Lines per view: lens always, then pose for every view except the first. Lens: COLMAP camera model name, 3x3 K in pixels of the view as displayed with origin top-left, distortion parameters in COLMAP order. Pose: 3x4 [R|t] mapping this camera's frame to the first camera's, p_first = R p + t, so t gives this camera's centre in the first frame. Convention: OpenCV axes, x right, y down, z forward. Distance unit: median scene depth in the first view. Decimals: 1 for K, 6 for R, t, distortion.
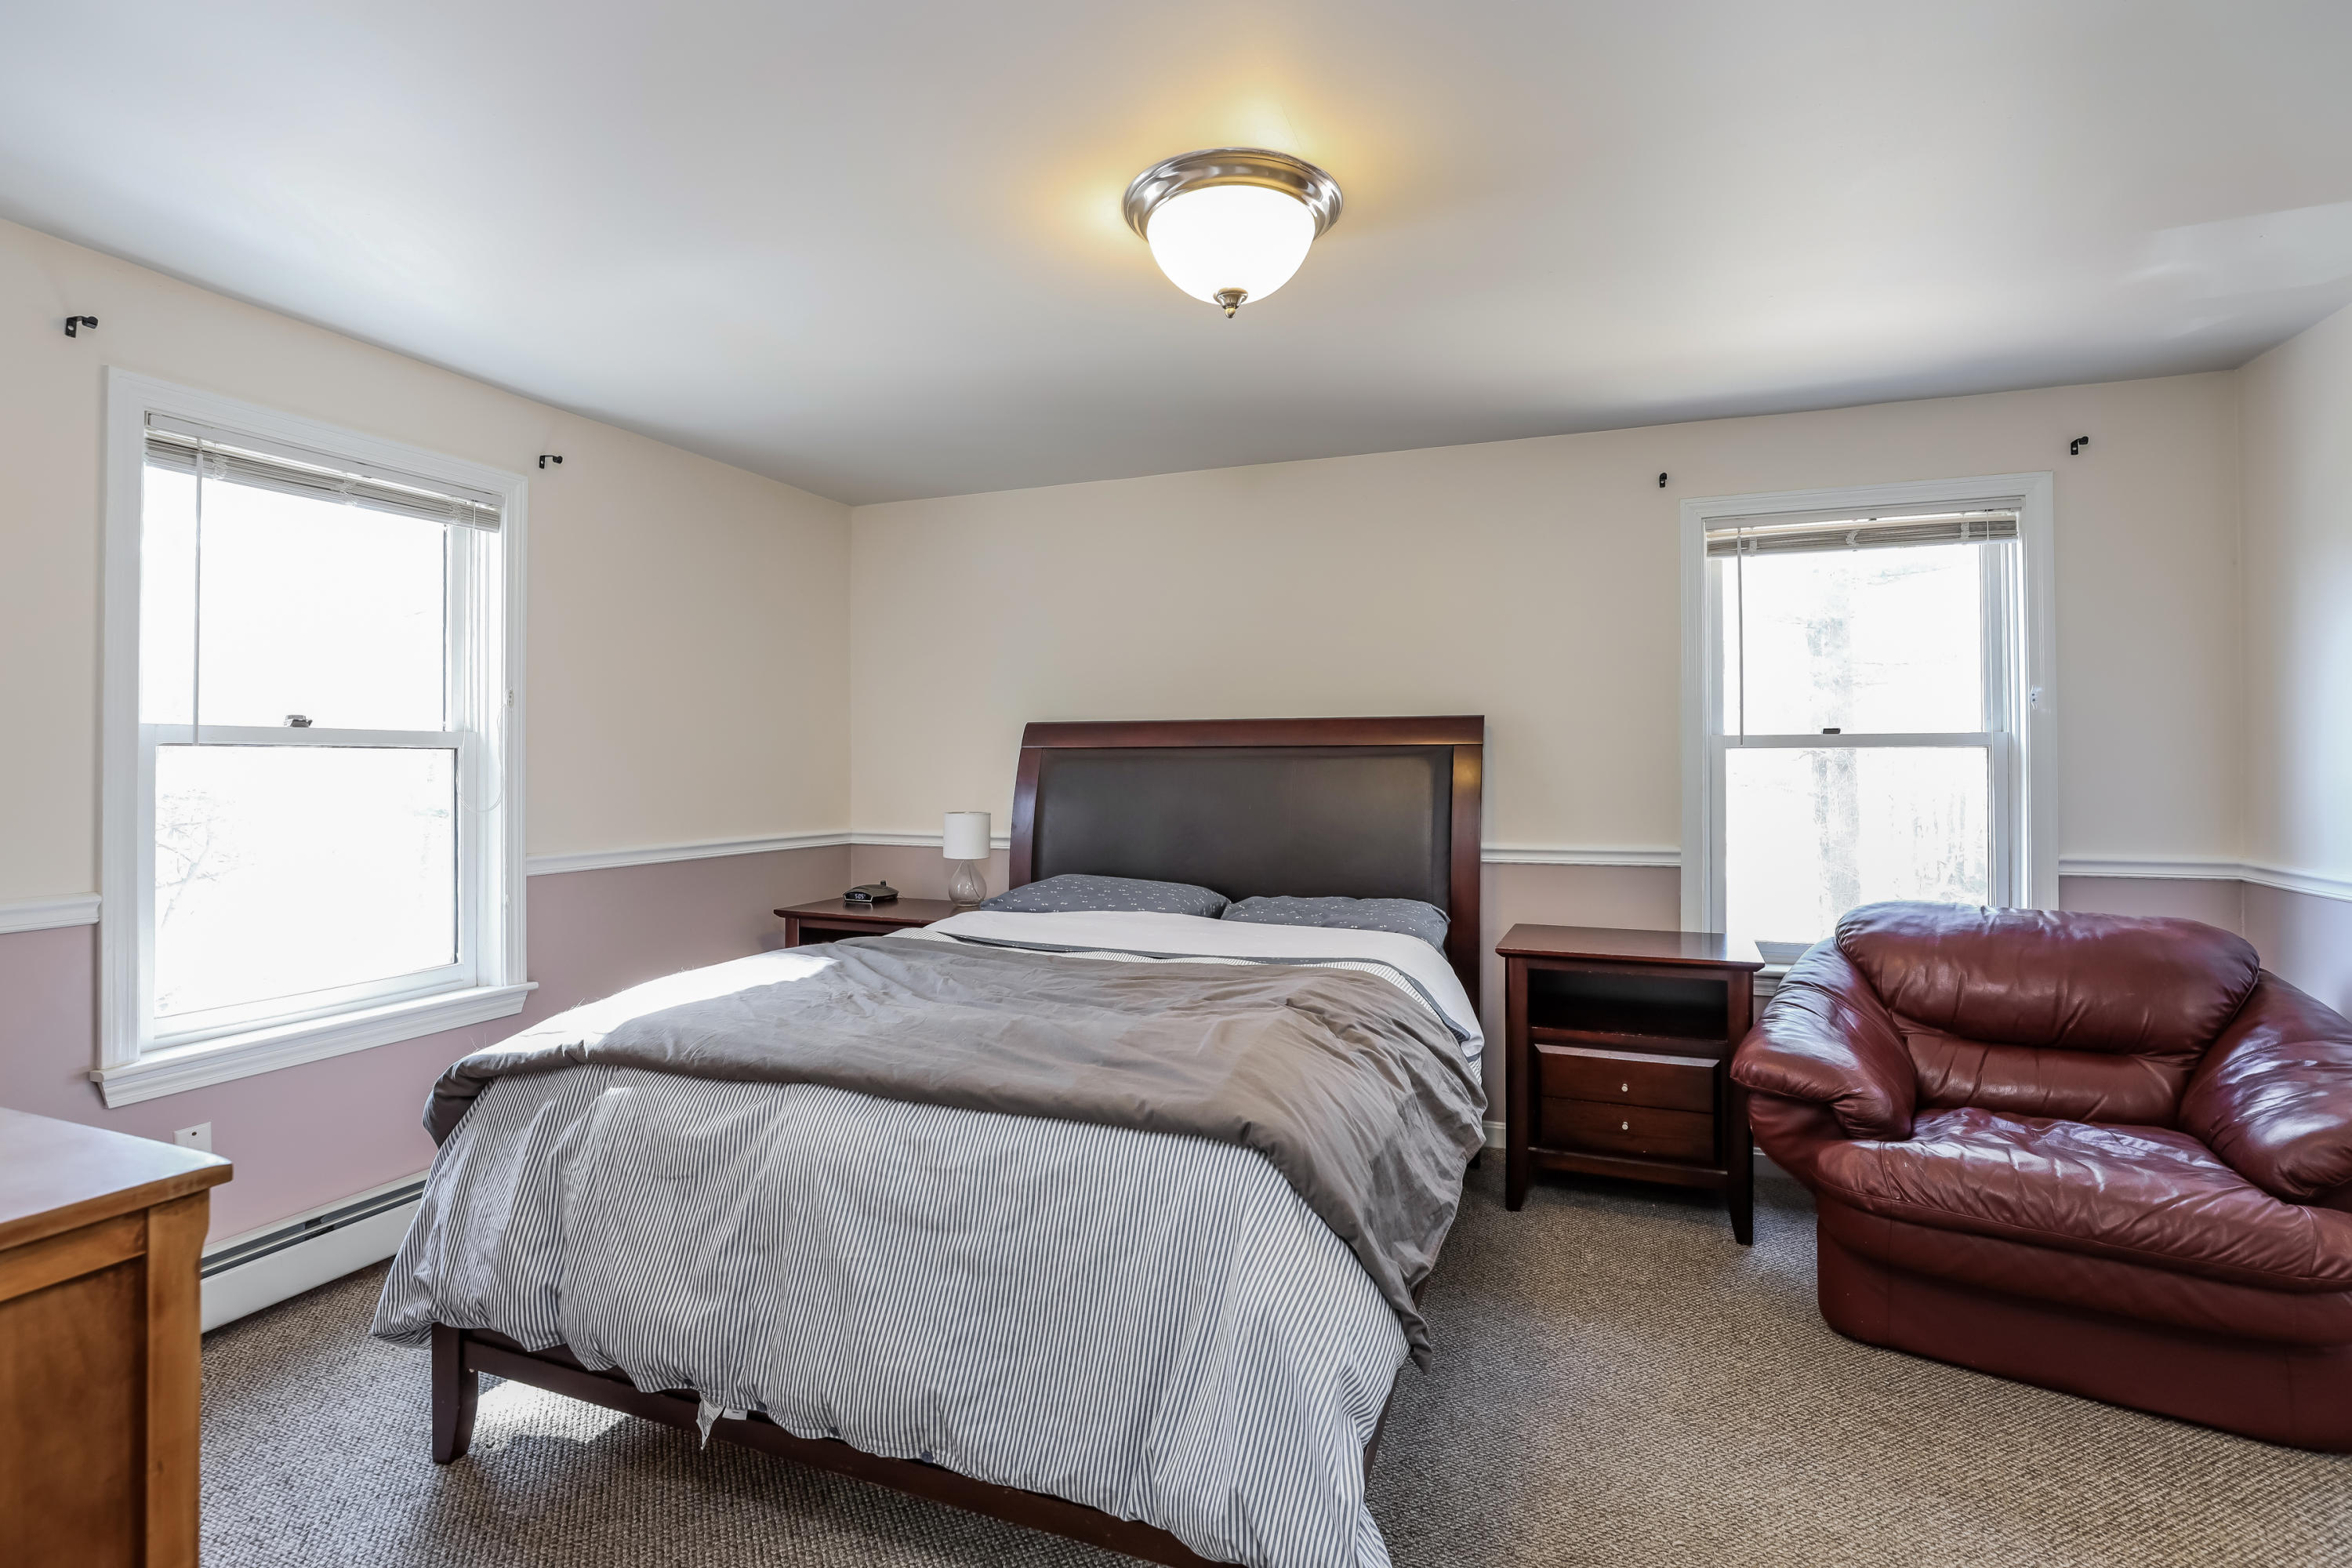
lens RADIAL K [[1102.1, 0, 1174.0], [0, 1102.1, 781.1], [0, 0, 1]] dist [-0.029888, 0.010114]
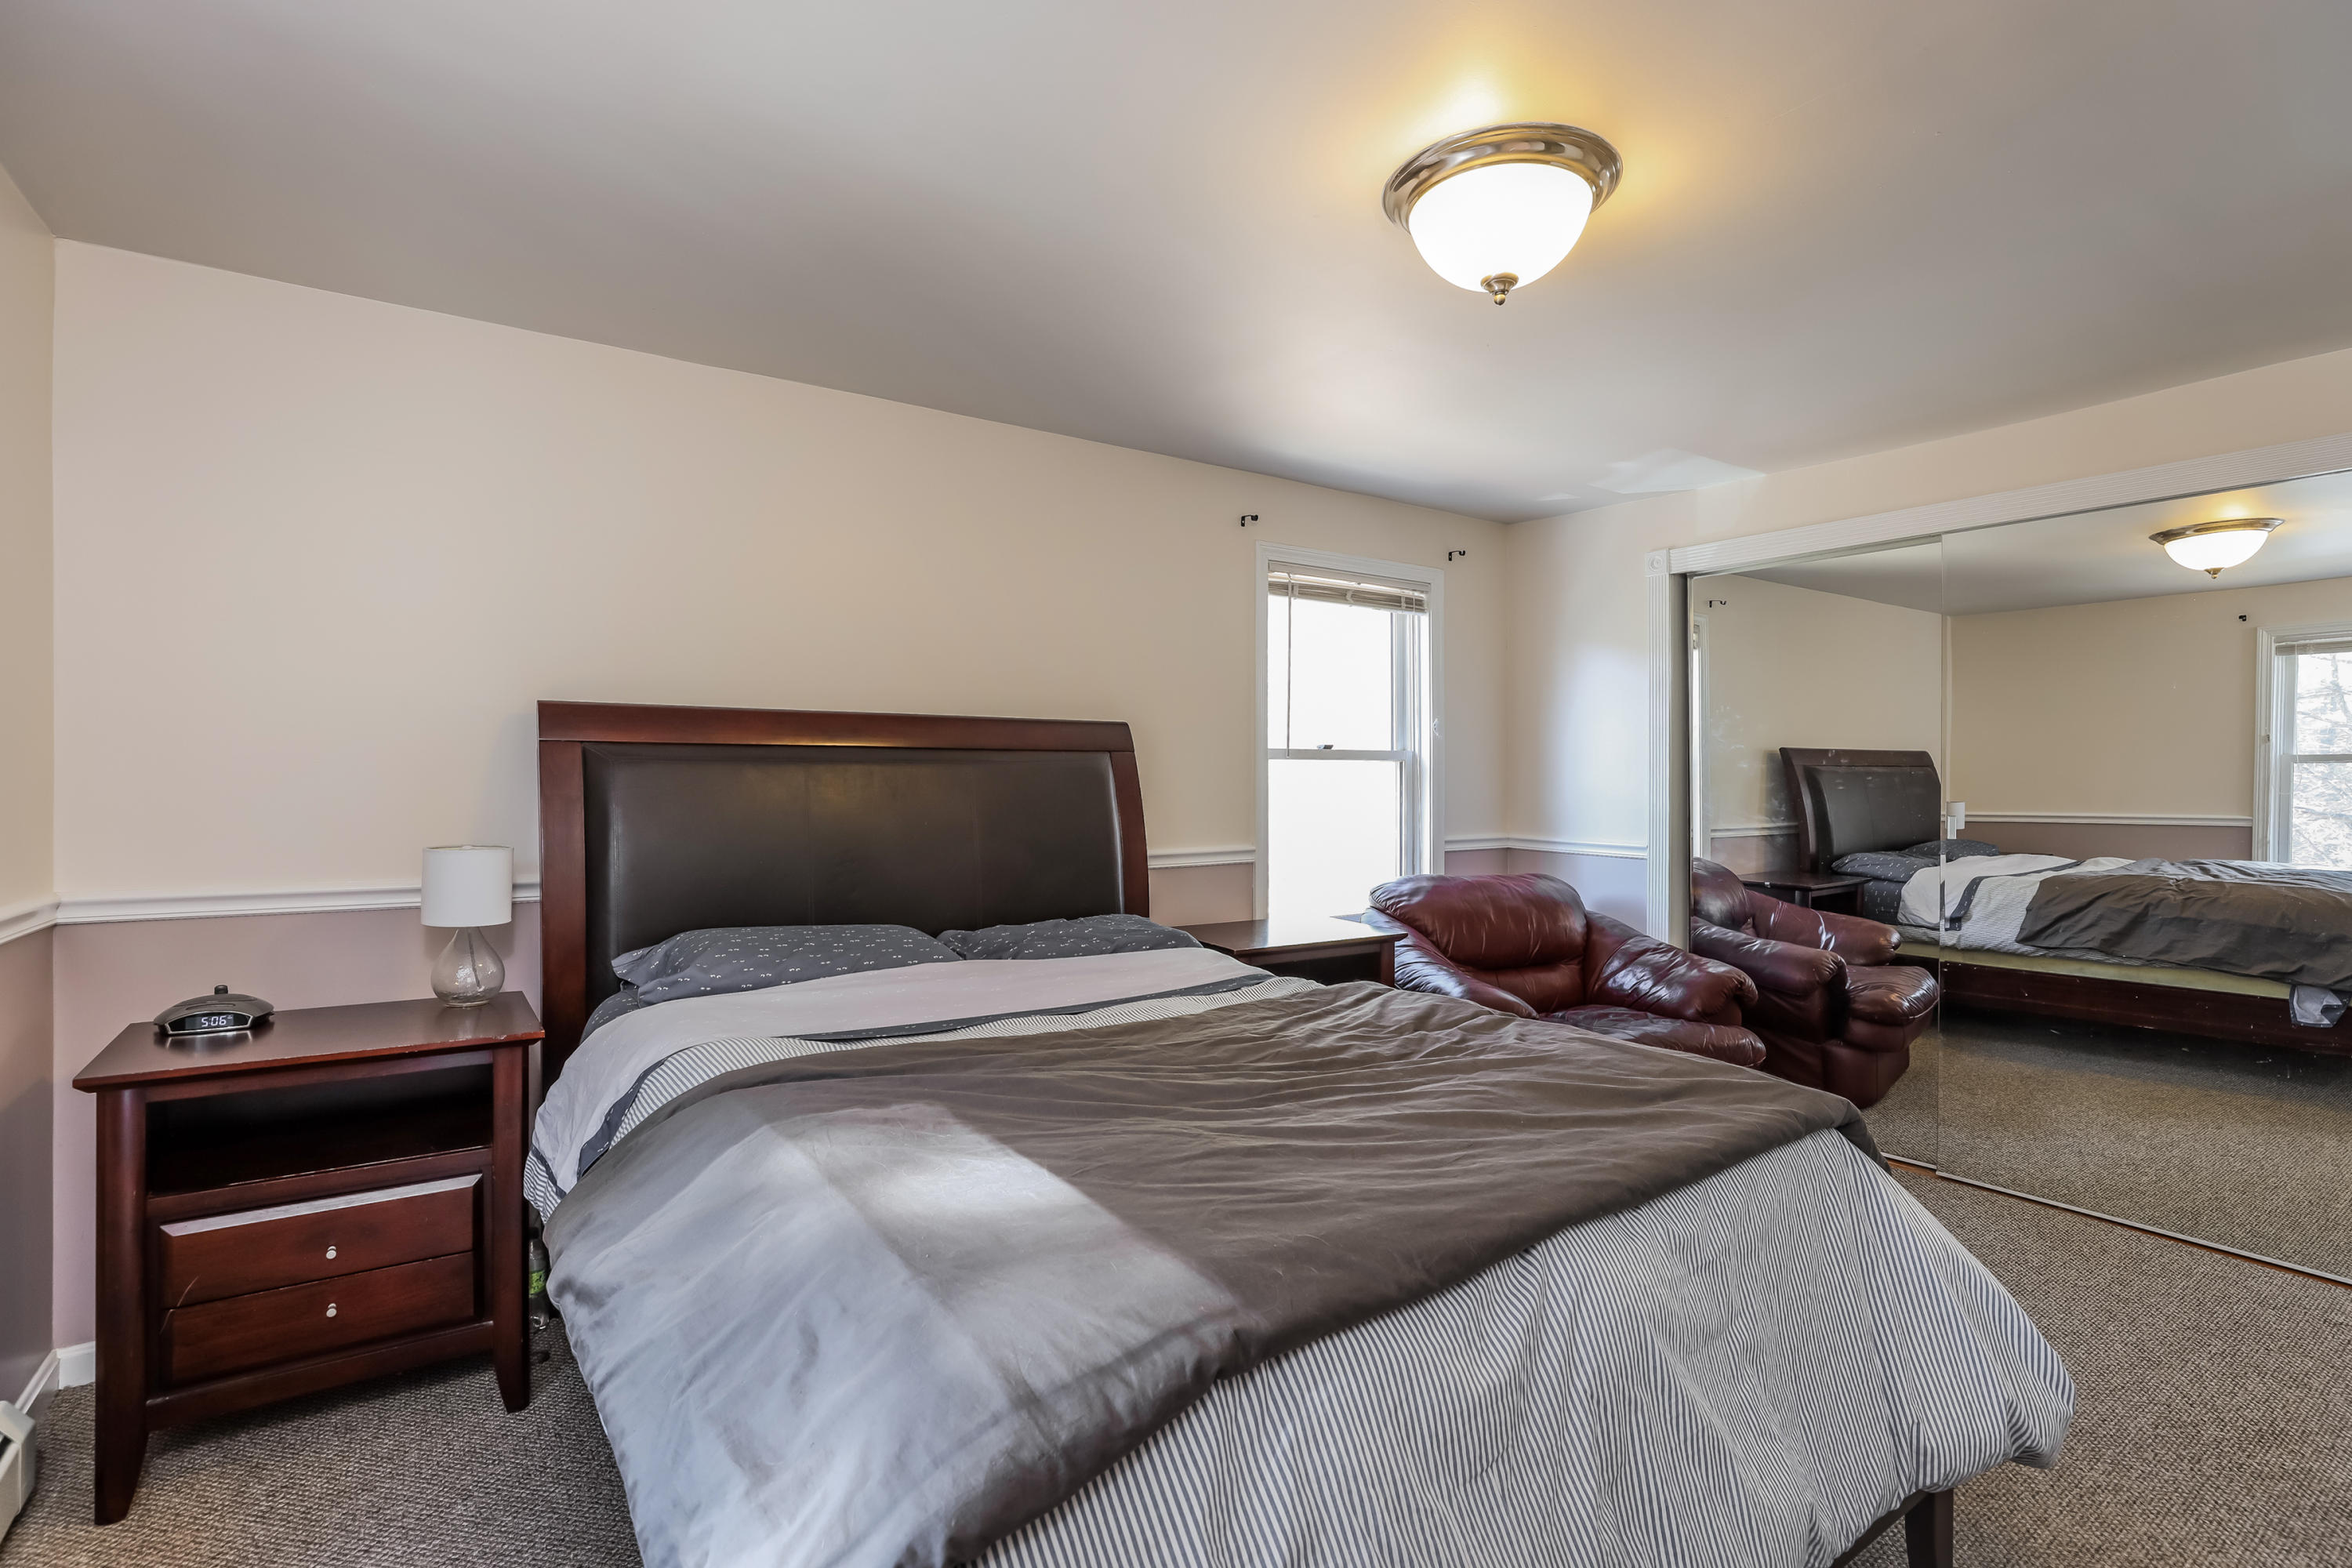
lens RADIAL K [[1102.1, 0, 1174.0], [0, 1102.1, 781.1], [0, 0, 1]] dist [-0.029888, 0.010114]
pose [[0.576276, -0.001692, 0.817254, -0.529935], [0.004620, 0.999989, -0.001187, -0.004865], [-0.817242, 0.004460, 0.576277, 0.408700]]
